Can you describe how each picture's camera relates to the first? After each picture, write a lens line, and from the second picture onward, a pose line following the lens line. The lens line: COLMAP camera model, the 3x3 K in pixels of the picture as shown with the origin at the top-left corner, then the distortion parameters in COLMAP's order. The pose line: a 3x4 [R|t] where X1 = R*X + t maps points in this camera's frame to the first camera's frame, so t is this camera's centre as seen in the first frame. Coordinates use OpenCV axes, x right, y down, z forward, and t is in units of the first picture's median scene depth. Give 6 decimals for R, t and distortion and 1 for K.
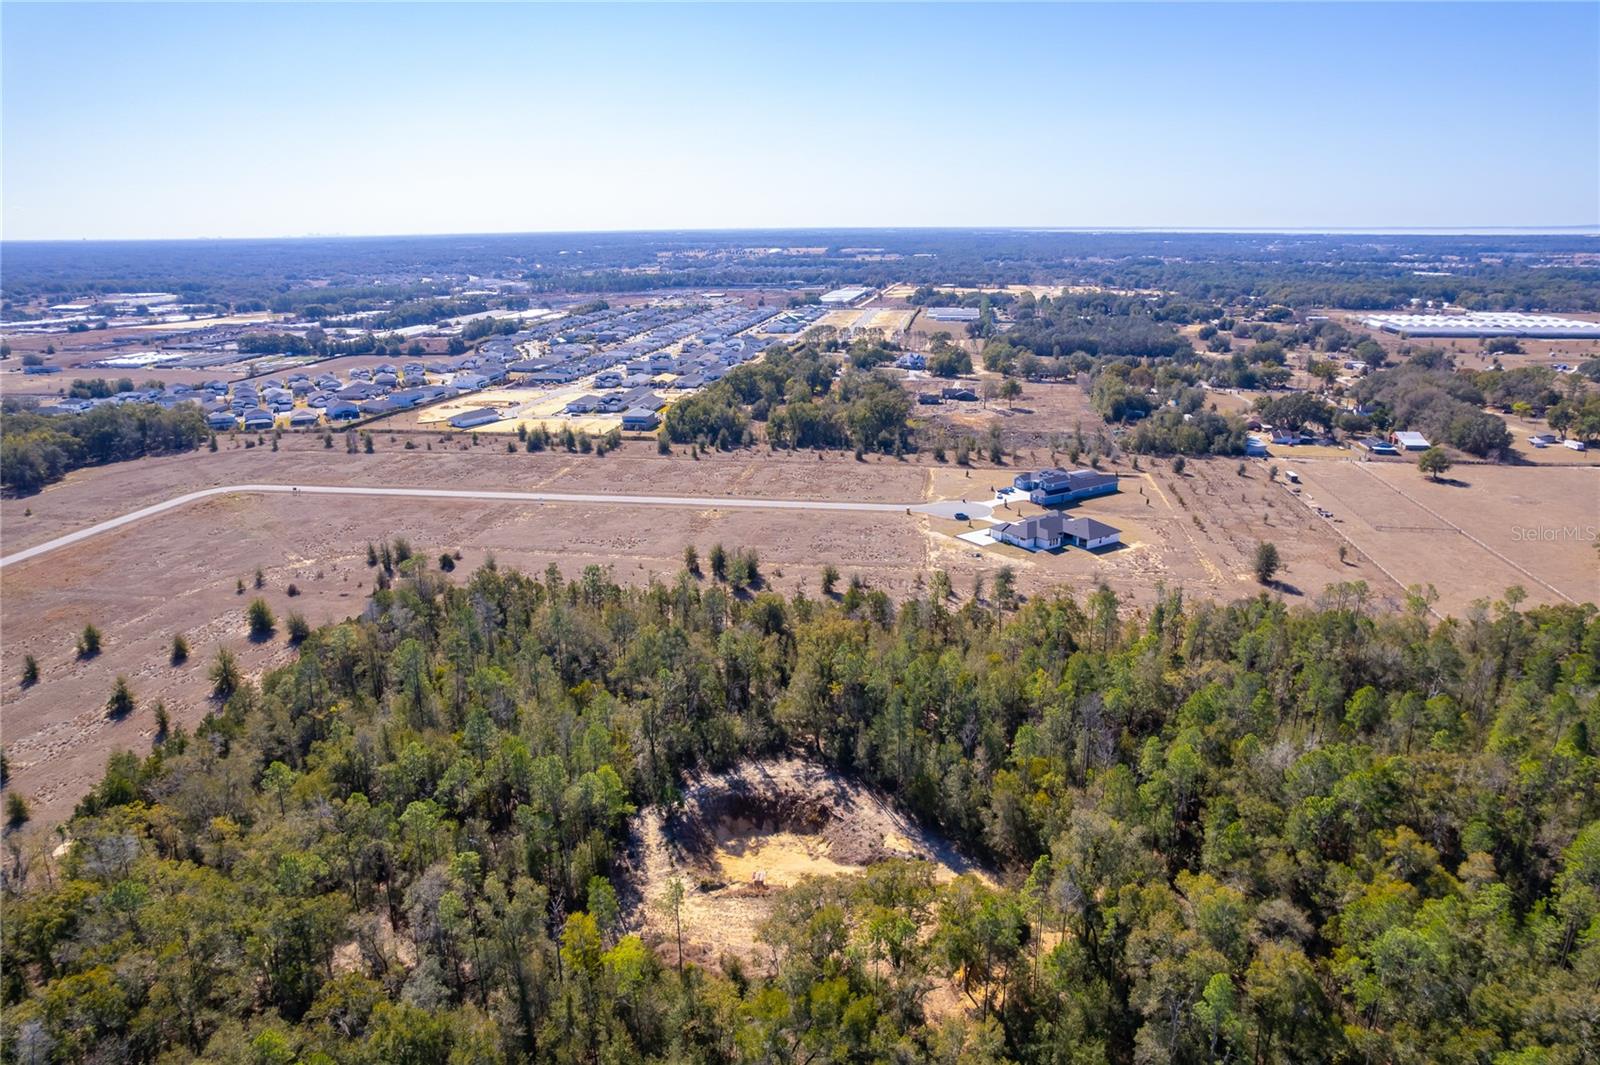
lens RADIAL K [[1019.2, 0, 806.2], [0, 1019.2, 537.3], [0, 0, 1]] dist [-0.084617, 0.075658]
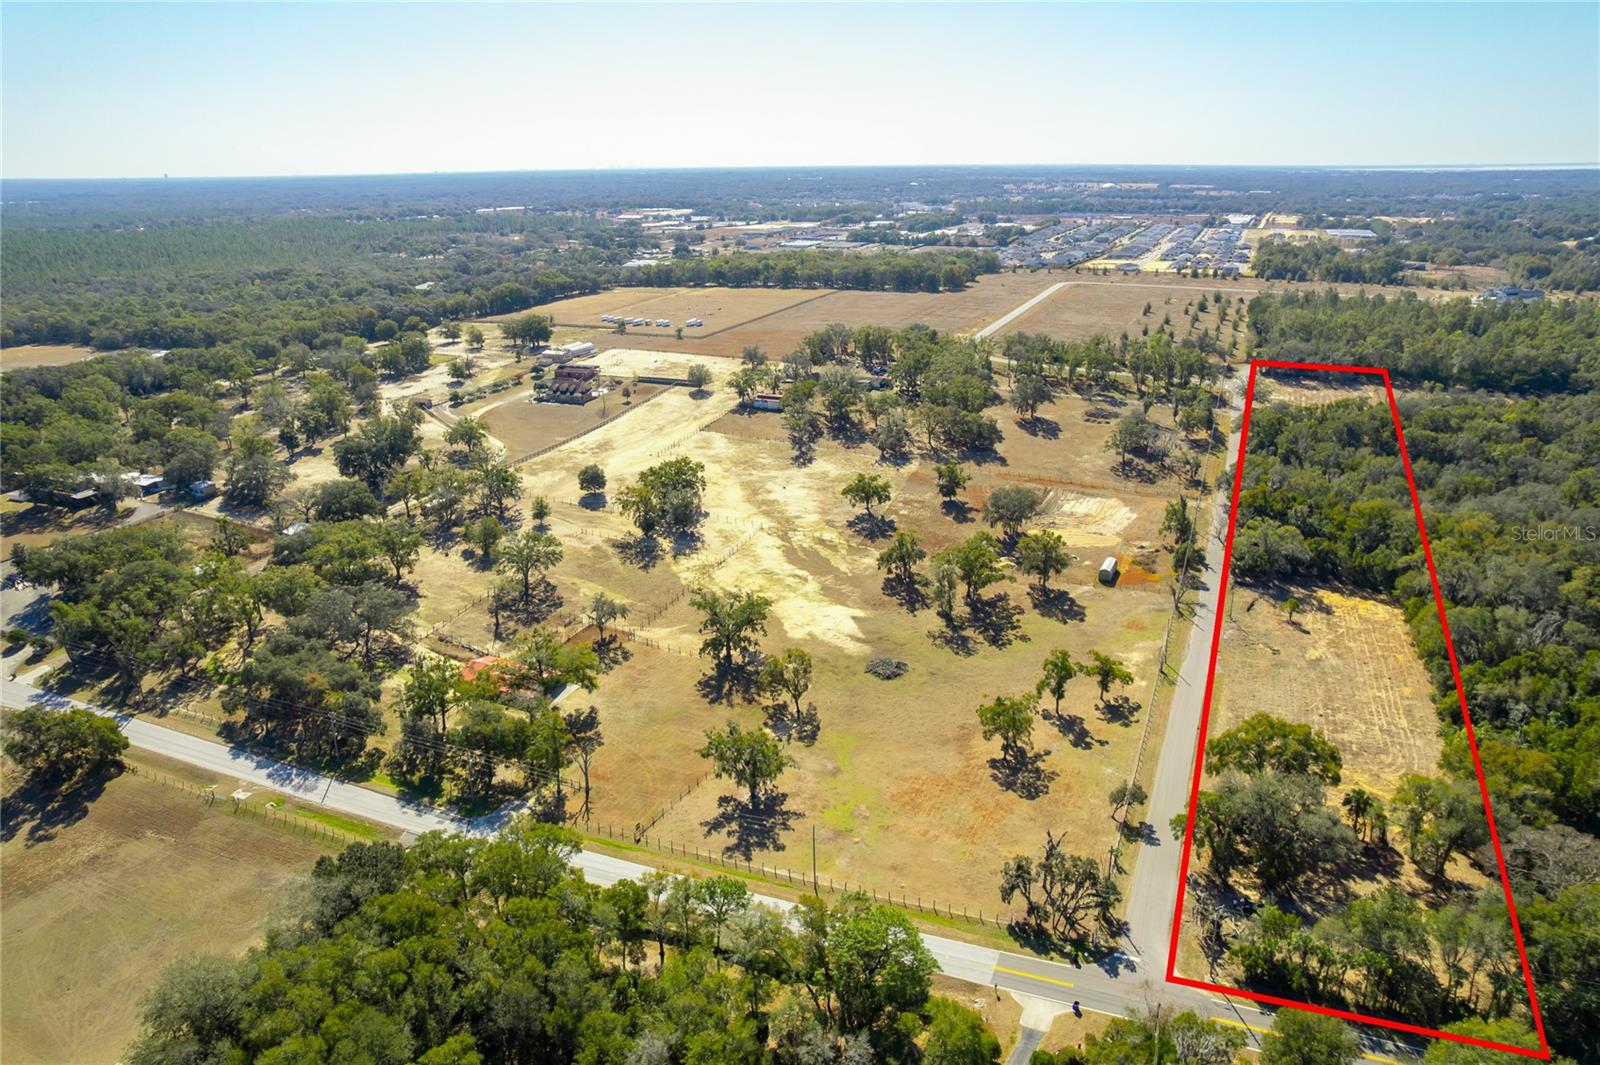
lens RADIAL K [[1019.2, 0, 806.2], [0, 1019.2, 537.3], [0, 0, 1]] dist [-0.084617, 0.075658]
pose [[0.968514, 0.085598, -0.233781, -0.063255], [-0.071697, 0.995150, 0.067343, 0.041583], [0.238412, -0.048462, 0.969954, -0.133632]]
